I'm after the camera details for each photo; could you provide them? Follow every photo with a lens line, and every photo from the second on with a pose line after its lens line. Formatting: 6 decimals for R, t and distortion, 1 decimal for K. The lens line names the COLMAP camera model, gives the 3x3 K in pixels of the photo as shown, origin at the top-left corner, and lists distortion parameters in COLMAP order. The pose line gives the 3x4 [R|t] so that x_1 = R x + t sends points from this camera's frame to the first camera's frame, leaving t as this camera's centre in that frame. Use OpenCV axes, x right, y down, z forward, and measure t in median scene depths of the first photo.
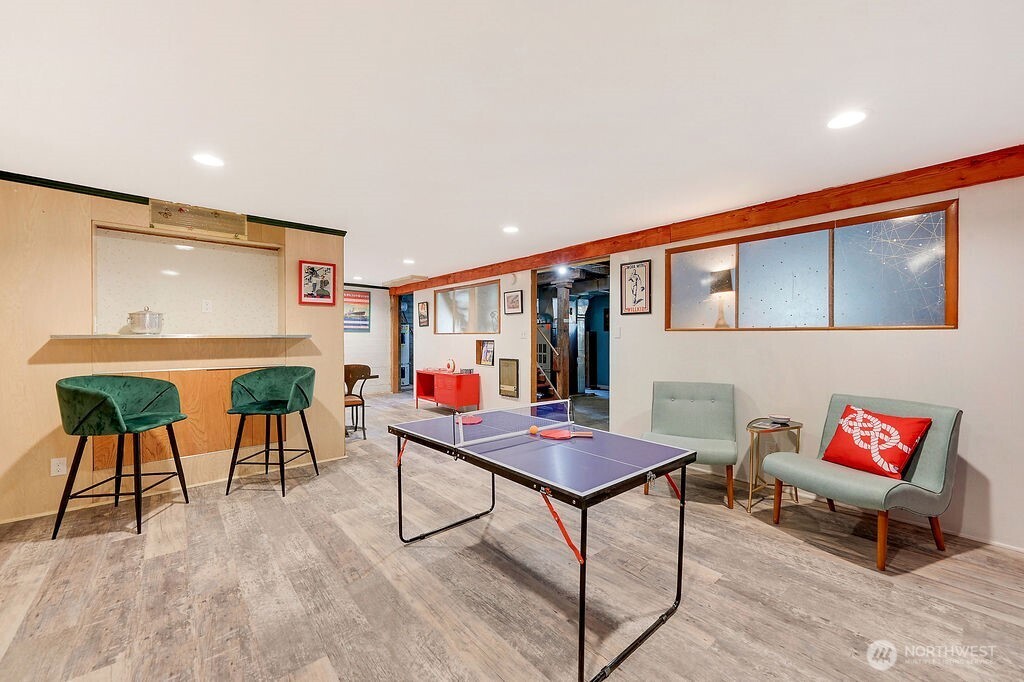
lens RADIAL K [[406.2, 0, 522.3], [0, 406.2, 341.7], [0, 0, 1]] dist [-0.006229, 0.000400]
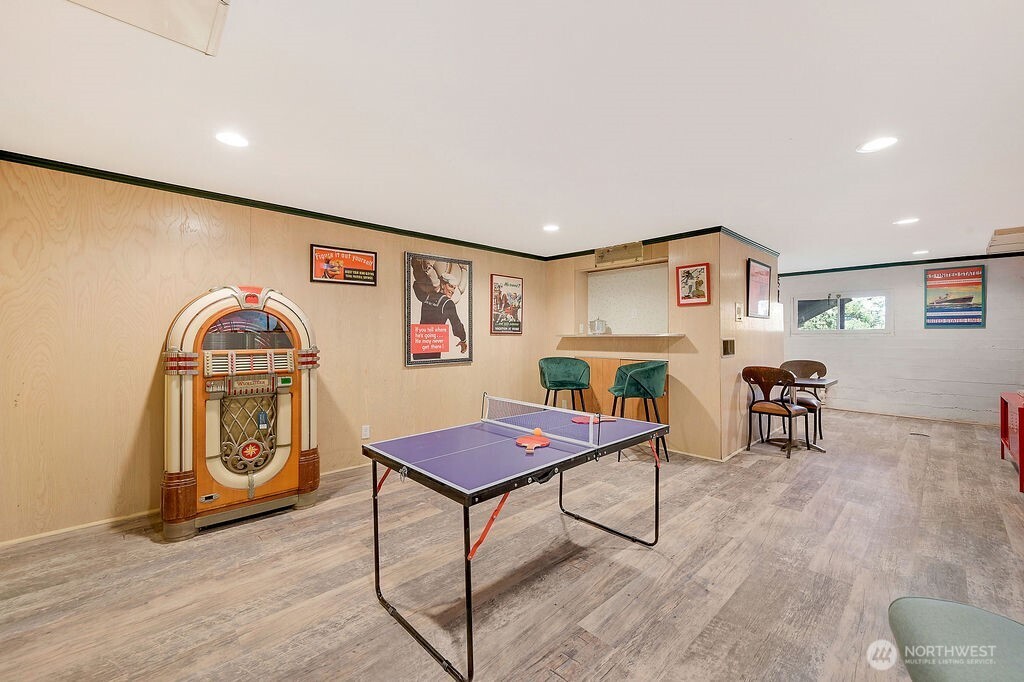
lens RADIAL K [[406.2, 0, 503.5], [0, 406.2, 334.5], [0, 0, 1]] dist [-0.006229, 0.000400]
pose [[0.010901, -0.005125, -0.999927, 0.565944], [-0.009934, 0.999937, -0.005234, -0.004702], [0.999891, 0.009990, 0.010849, 0.518980]]
